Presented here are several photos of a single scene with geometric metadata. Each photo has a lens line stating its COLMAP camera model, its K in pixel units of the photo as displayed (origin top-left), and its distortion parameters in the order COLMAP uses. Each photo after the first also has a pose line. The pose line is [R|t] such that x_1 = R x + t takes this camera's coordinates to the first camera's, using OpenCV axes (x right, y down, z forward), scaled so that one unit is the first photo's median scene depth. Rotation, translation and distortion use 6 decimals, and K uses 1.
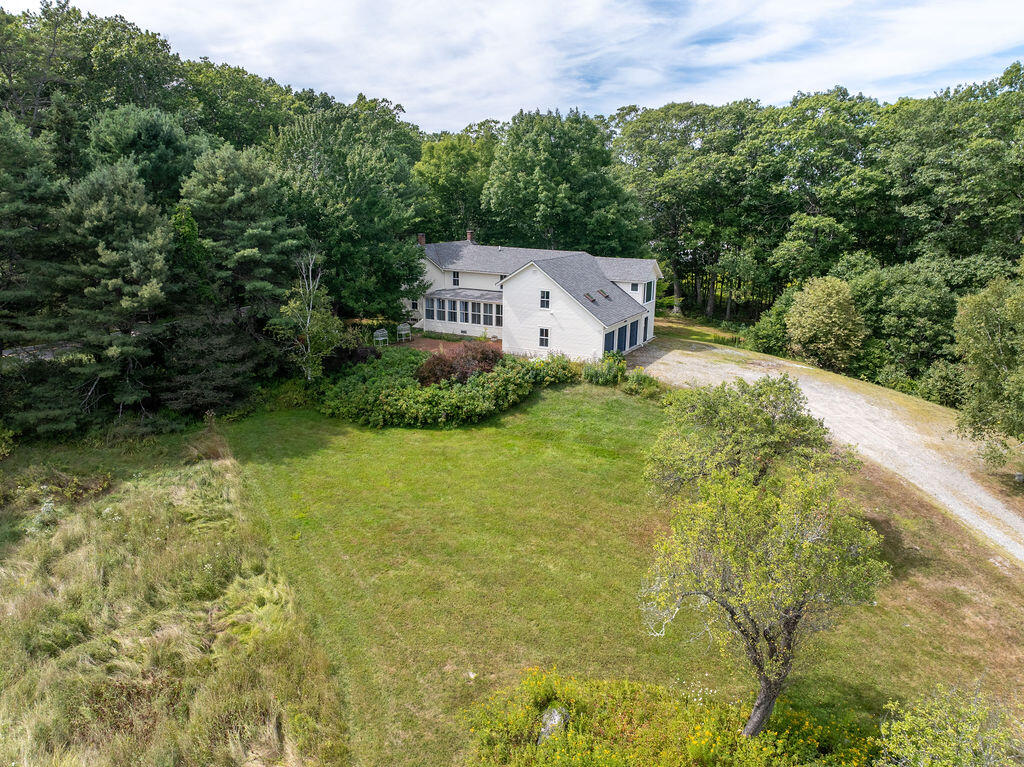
lens RADIAL K [[714.7, 0, 513.6], [0, 714.7, 398.2], [0, 0, 1]] dist [-0.034615, 0.000618]
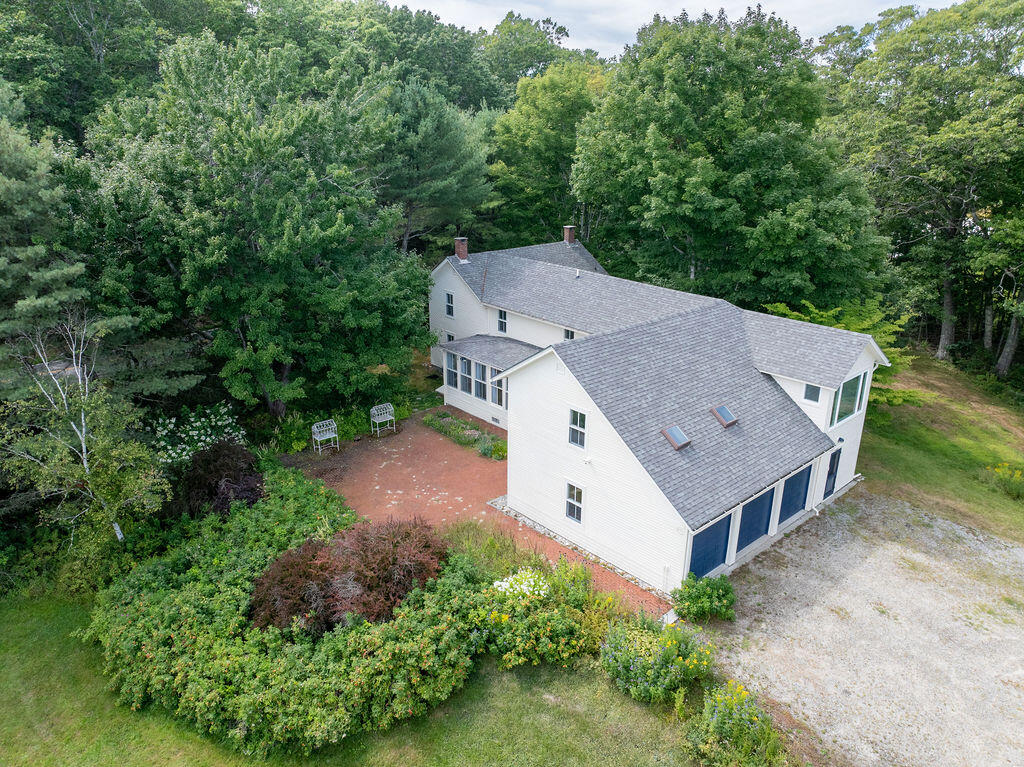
lens RADIAL K [[714.7, 0, 513.6], [0, 714.7, 398.2], [0, 0, 1]] dist [-0.034615, 0.000618]
pose [[0.938632, 0.116109, -0.324790, 0.131175], [-0.089066, 0.991293, 0.096981, -0.171160], [0.333223, -0.062101, 0.940801, 0.478223]]
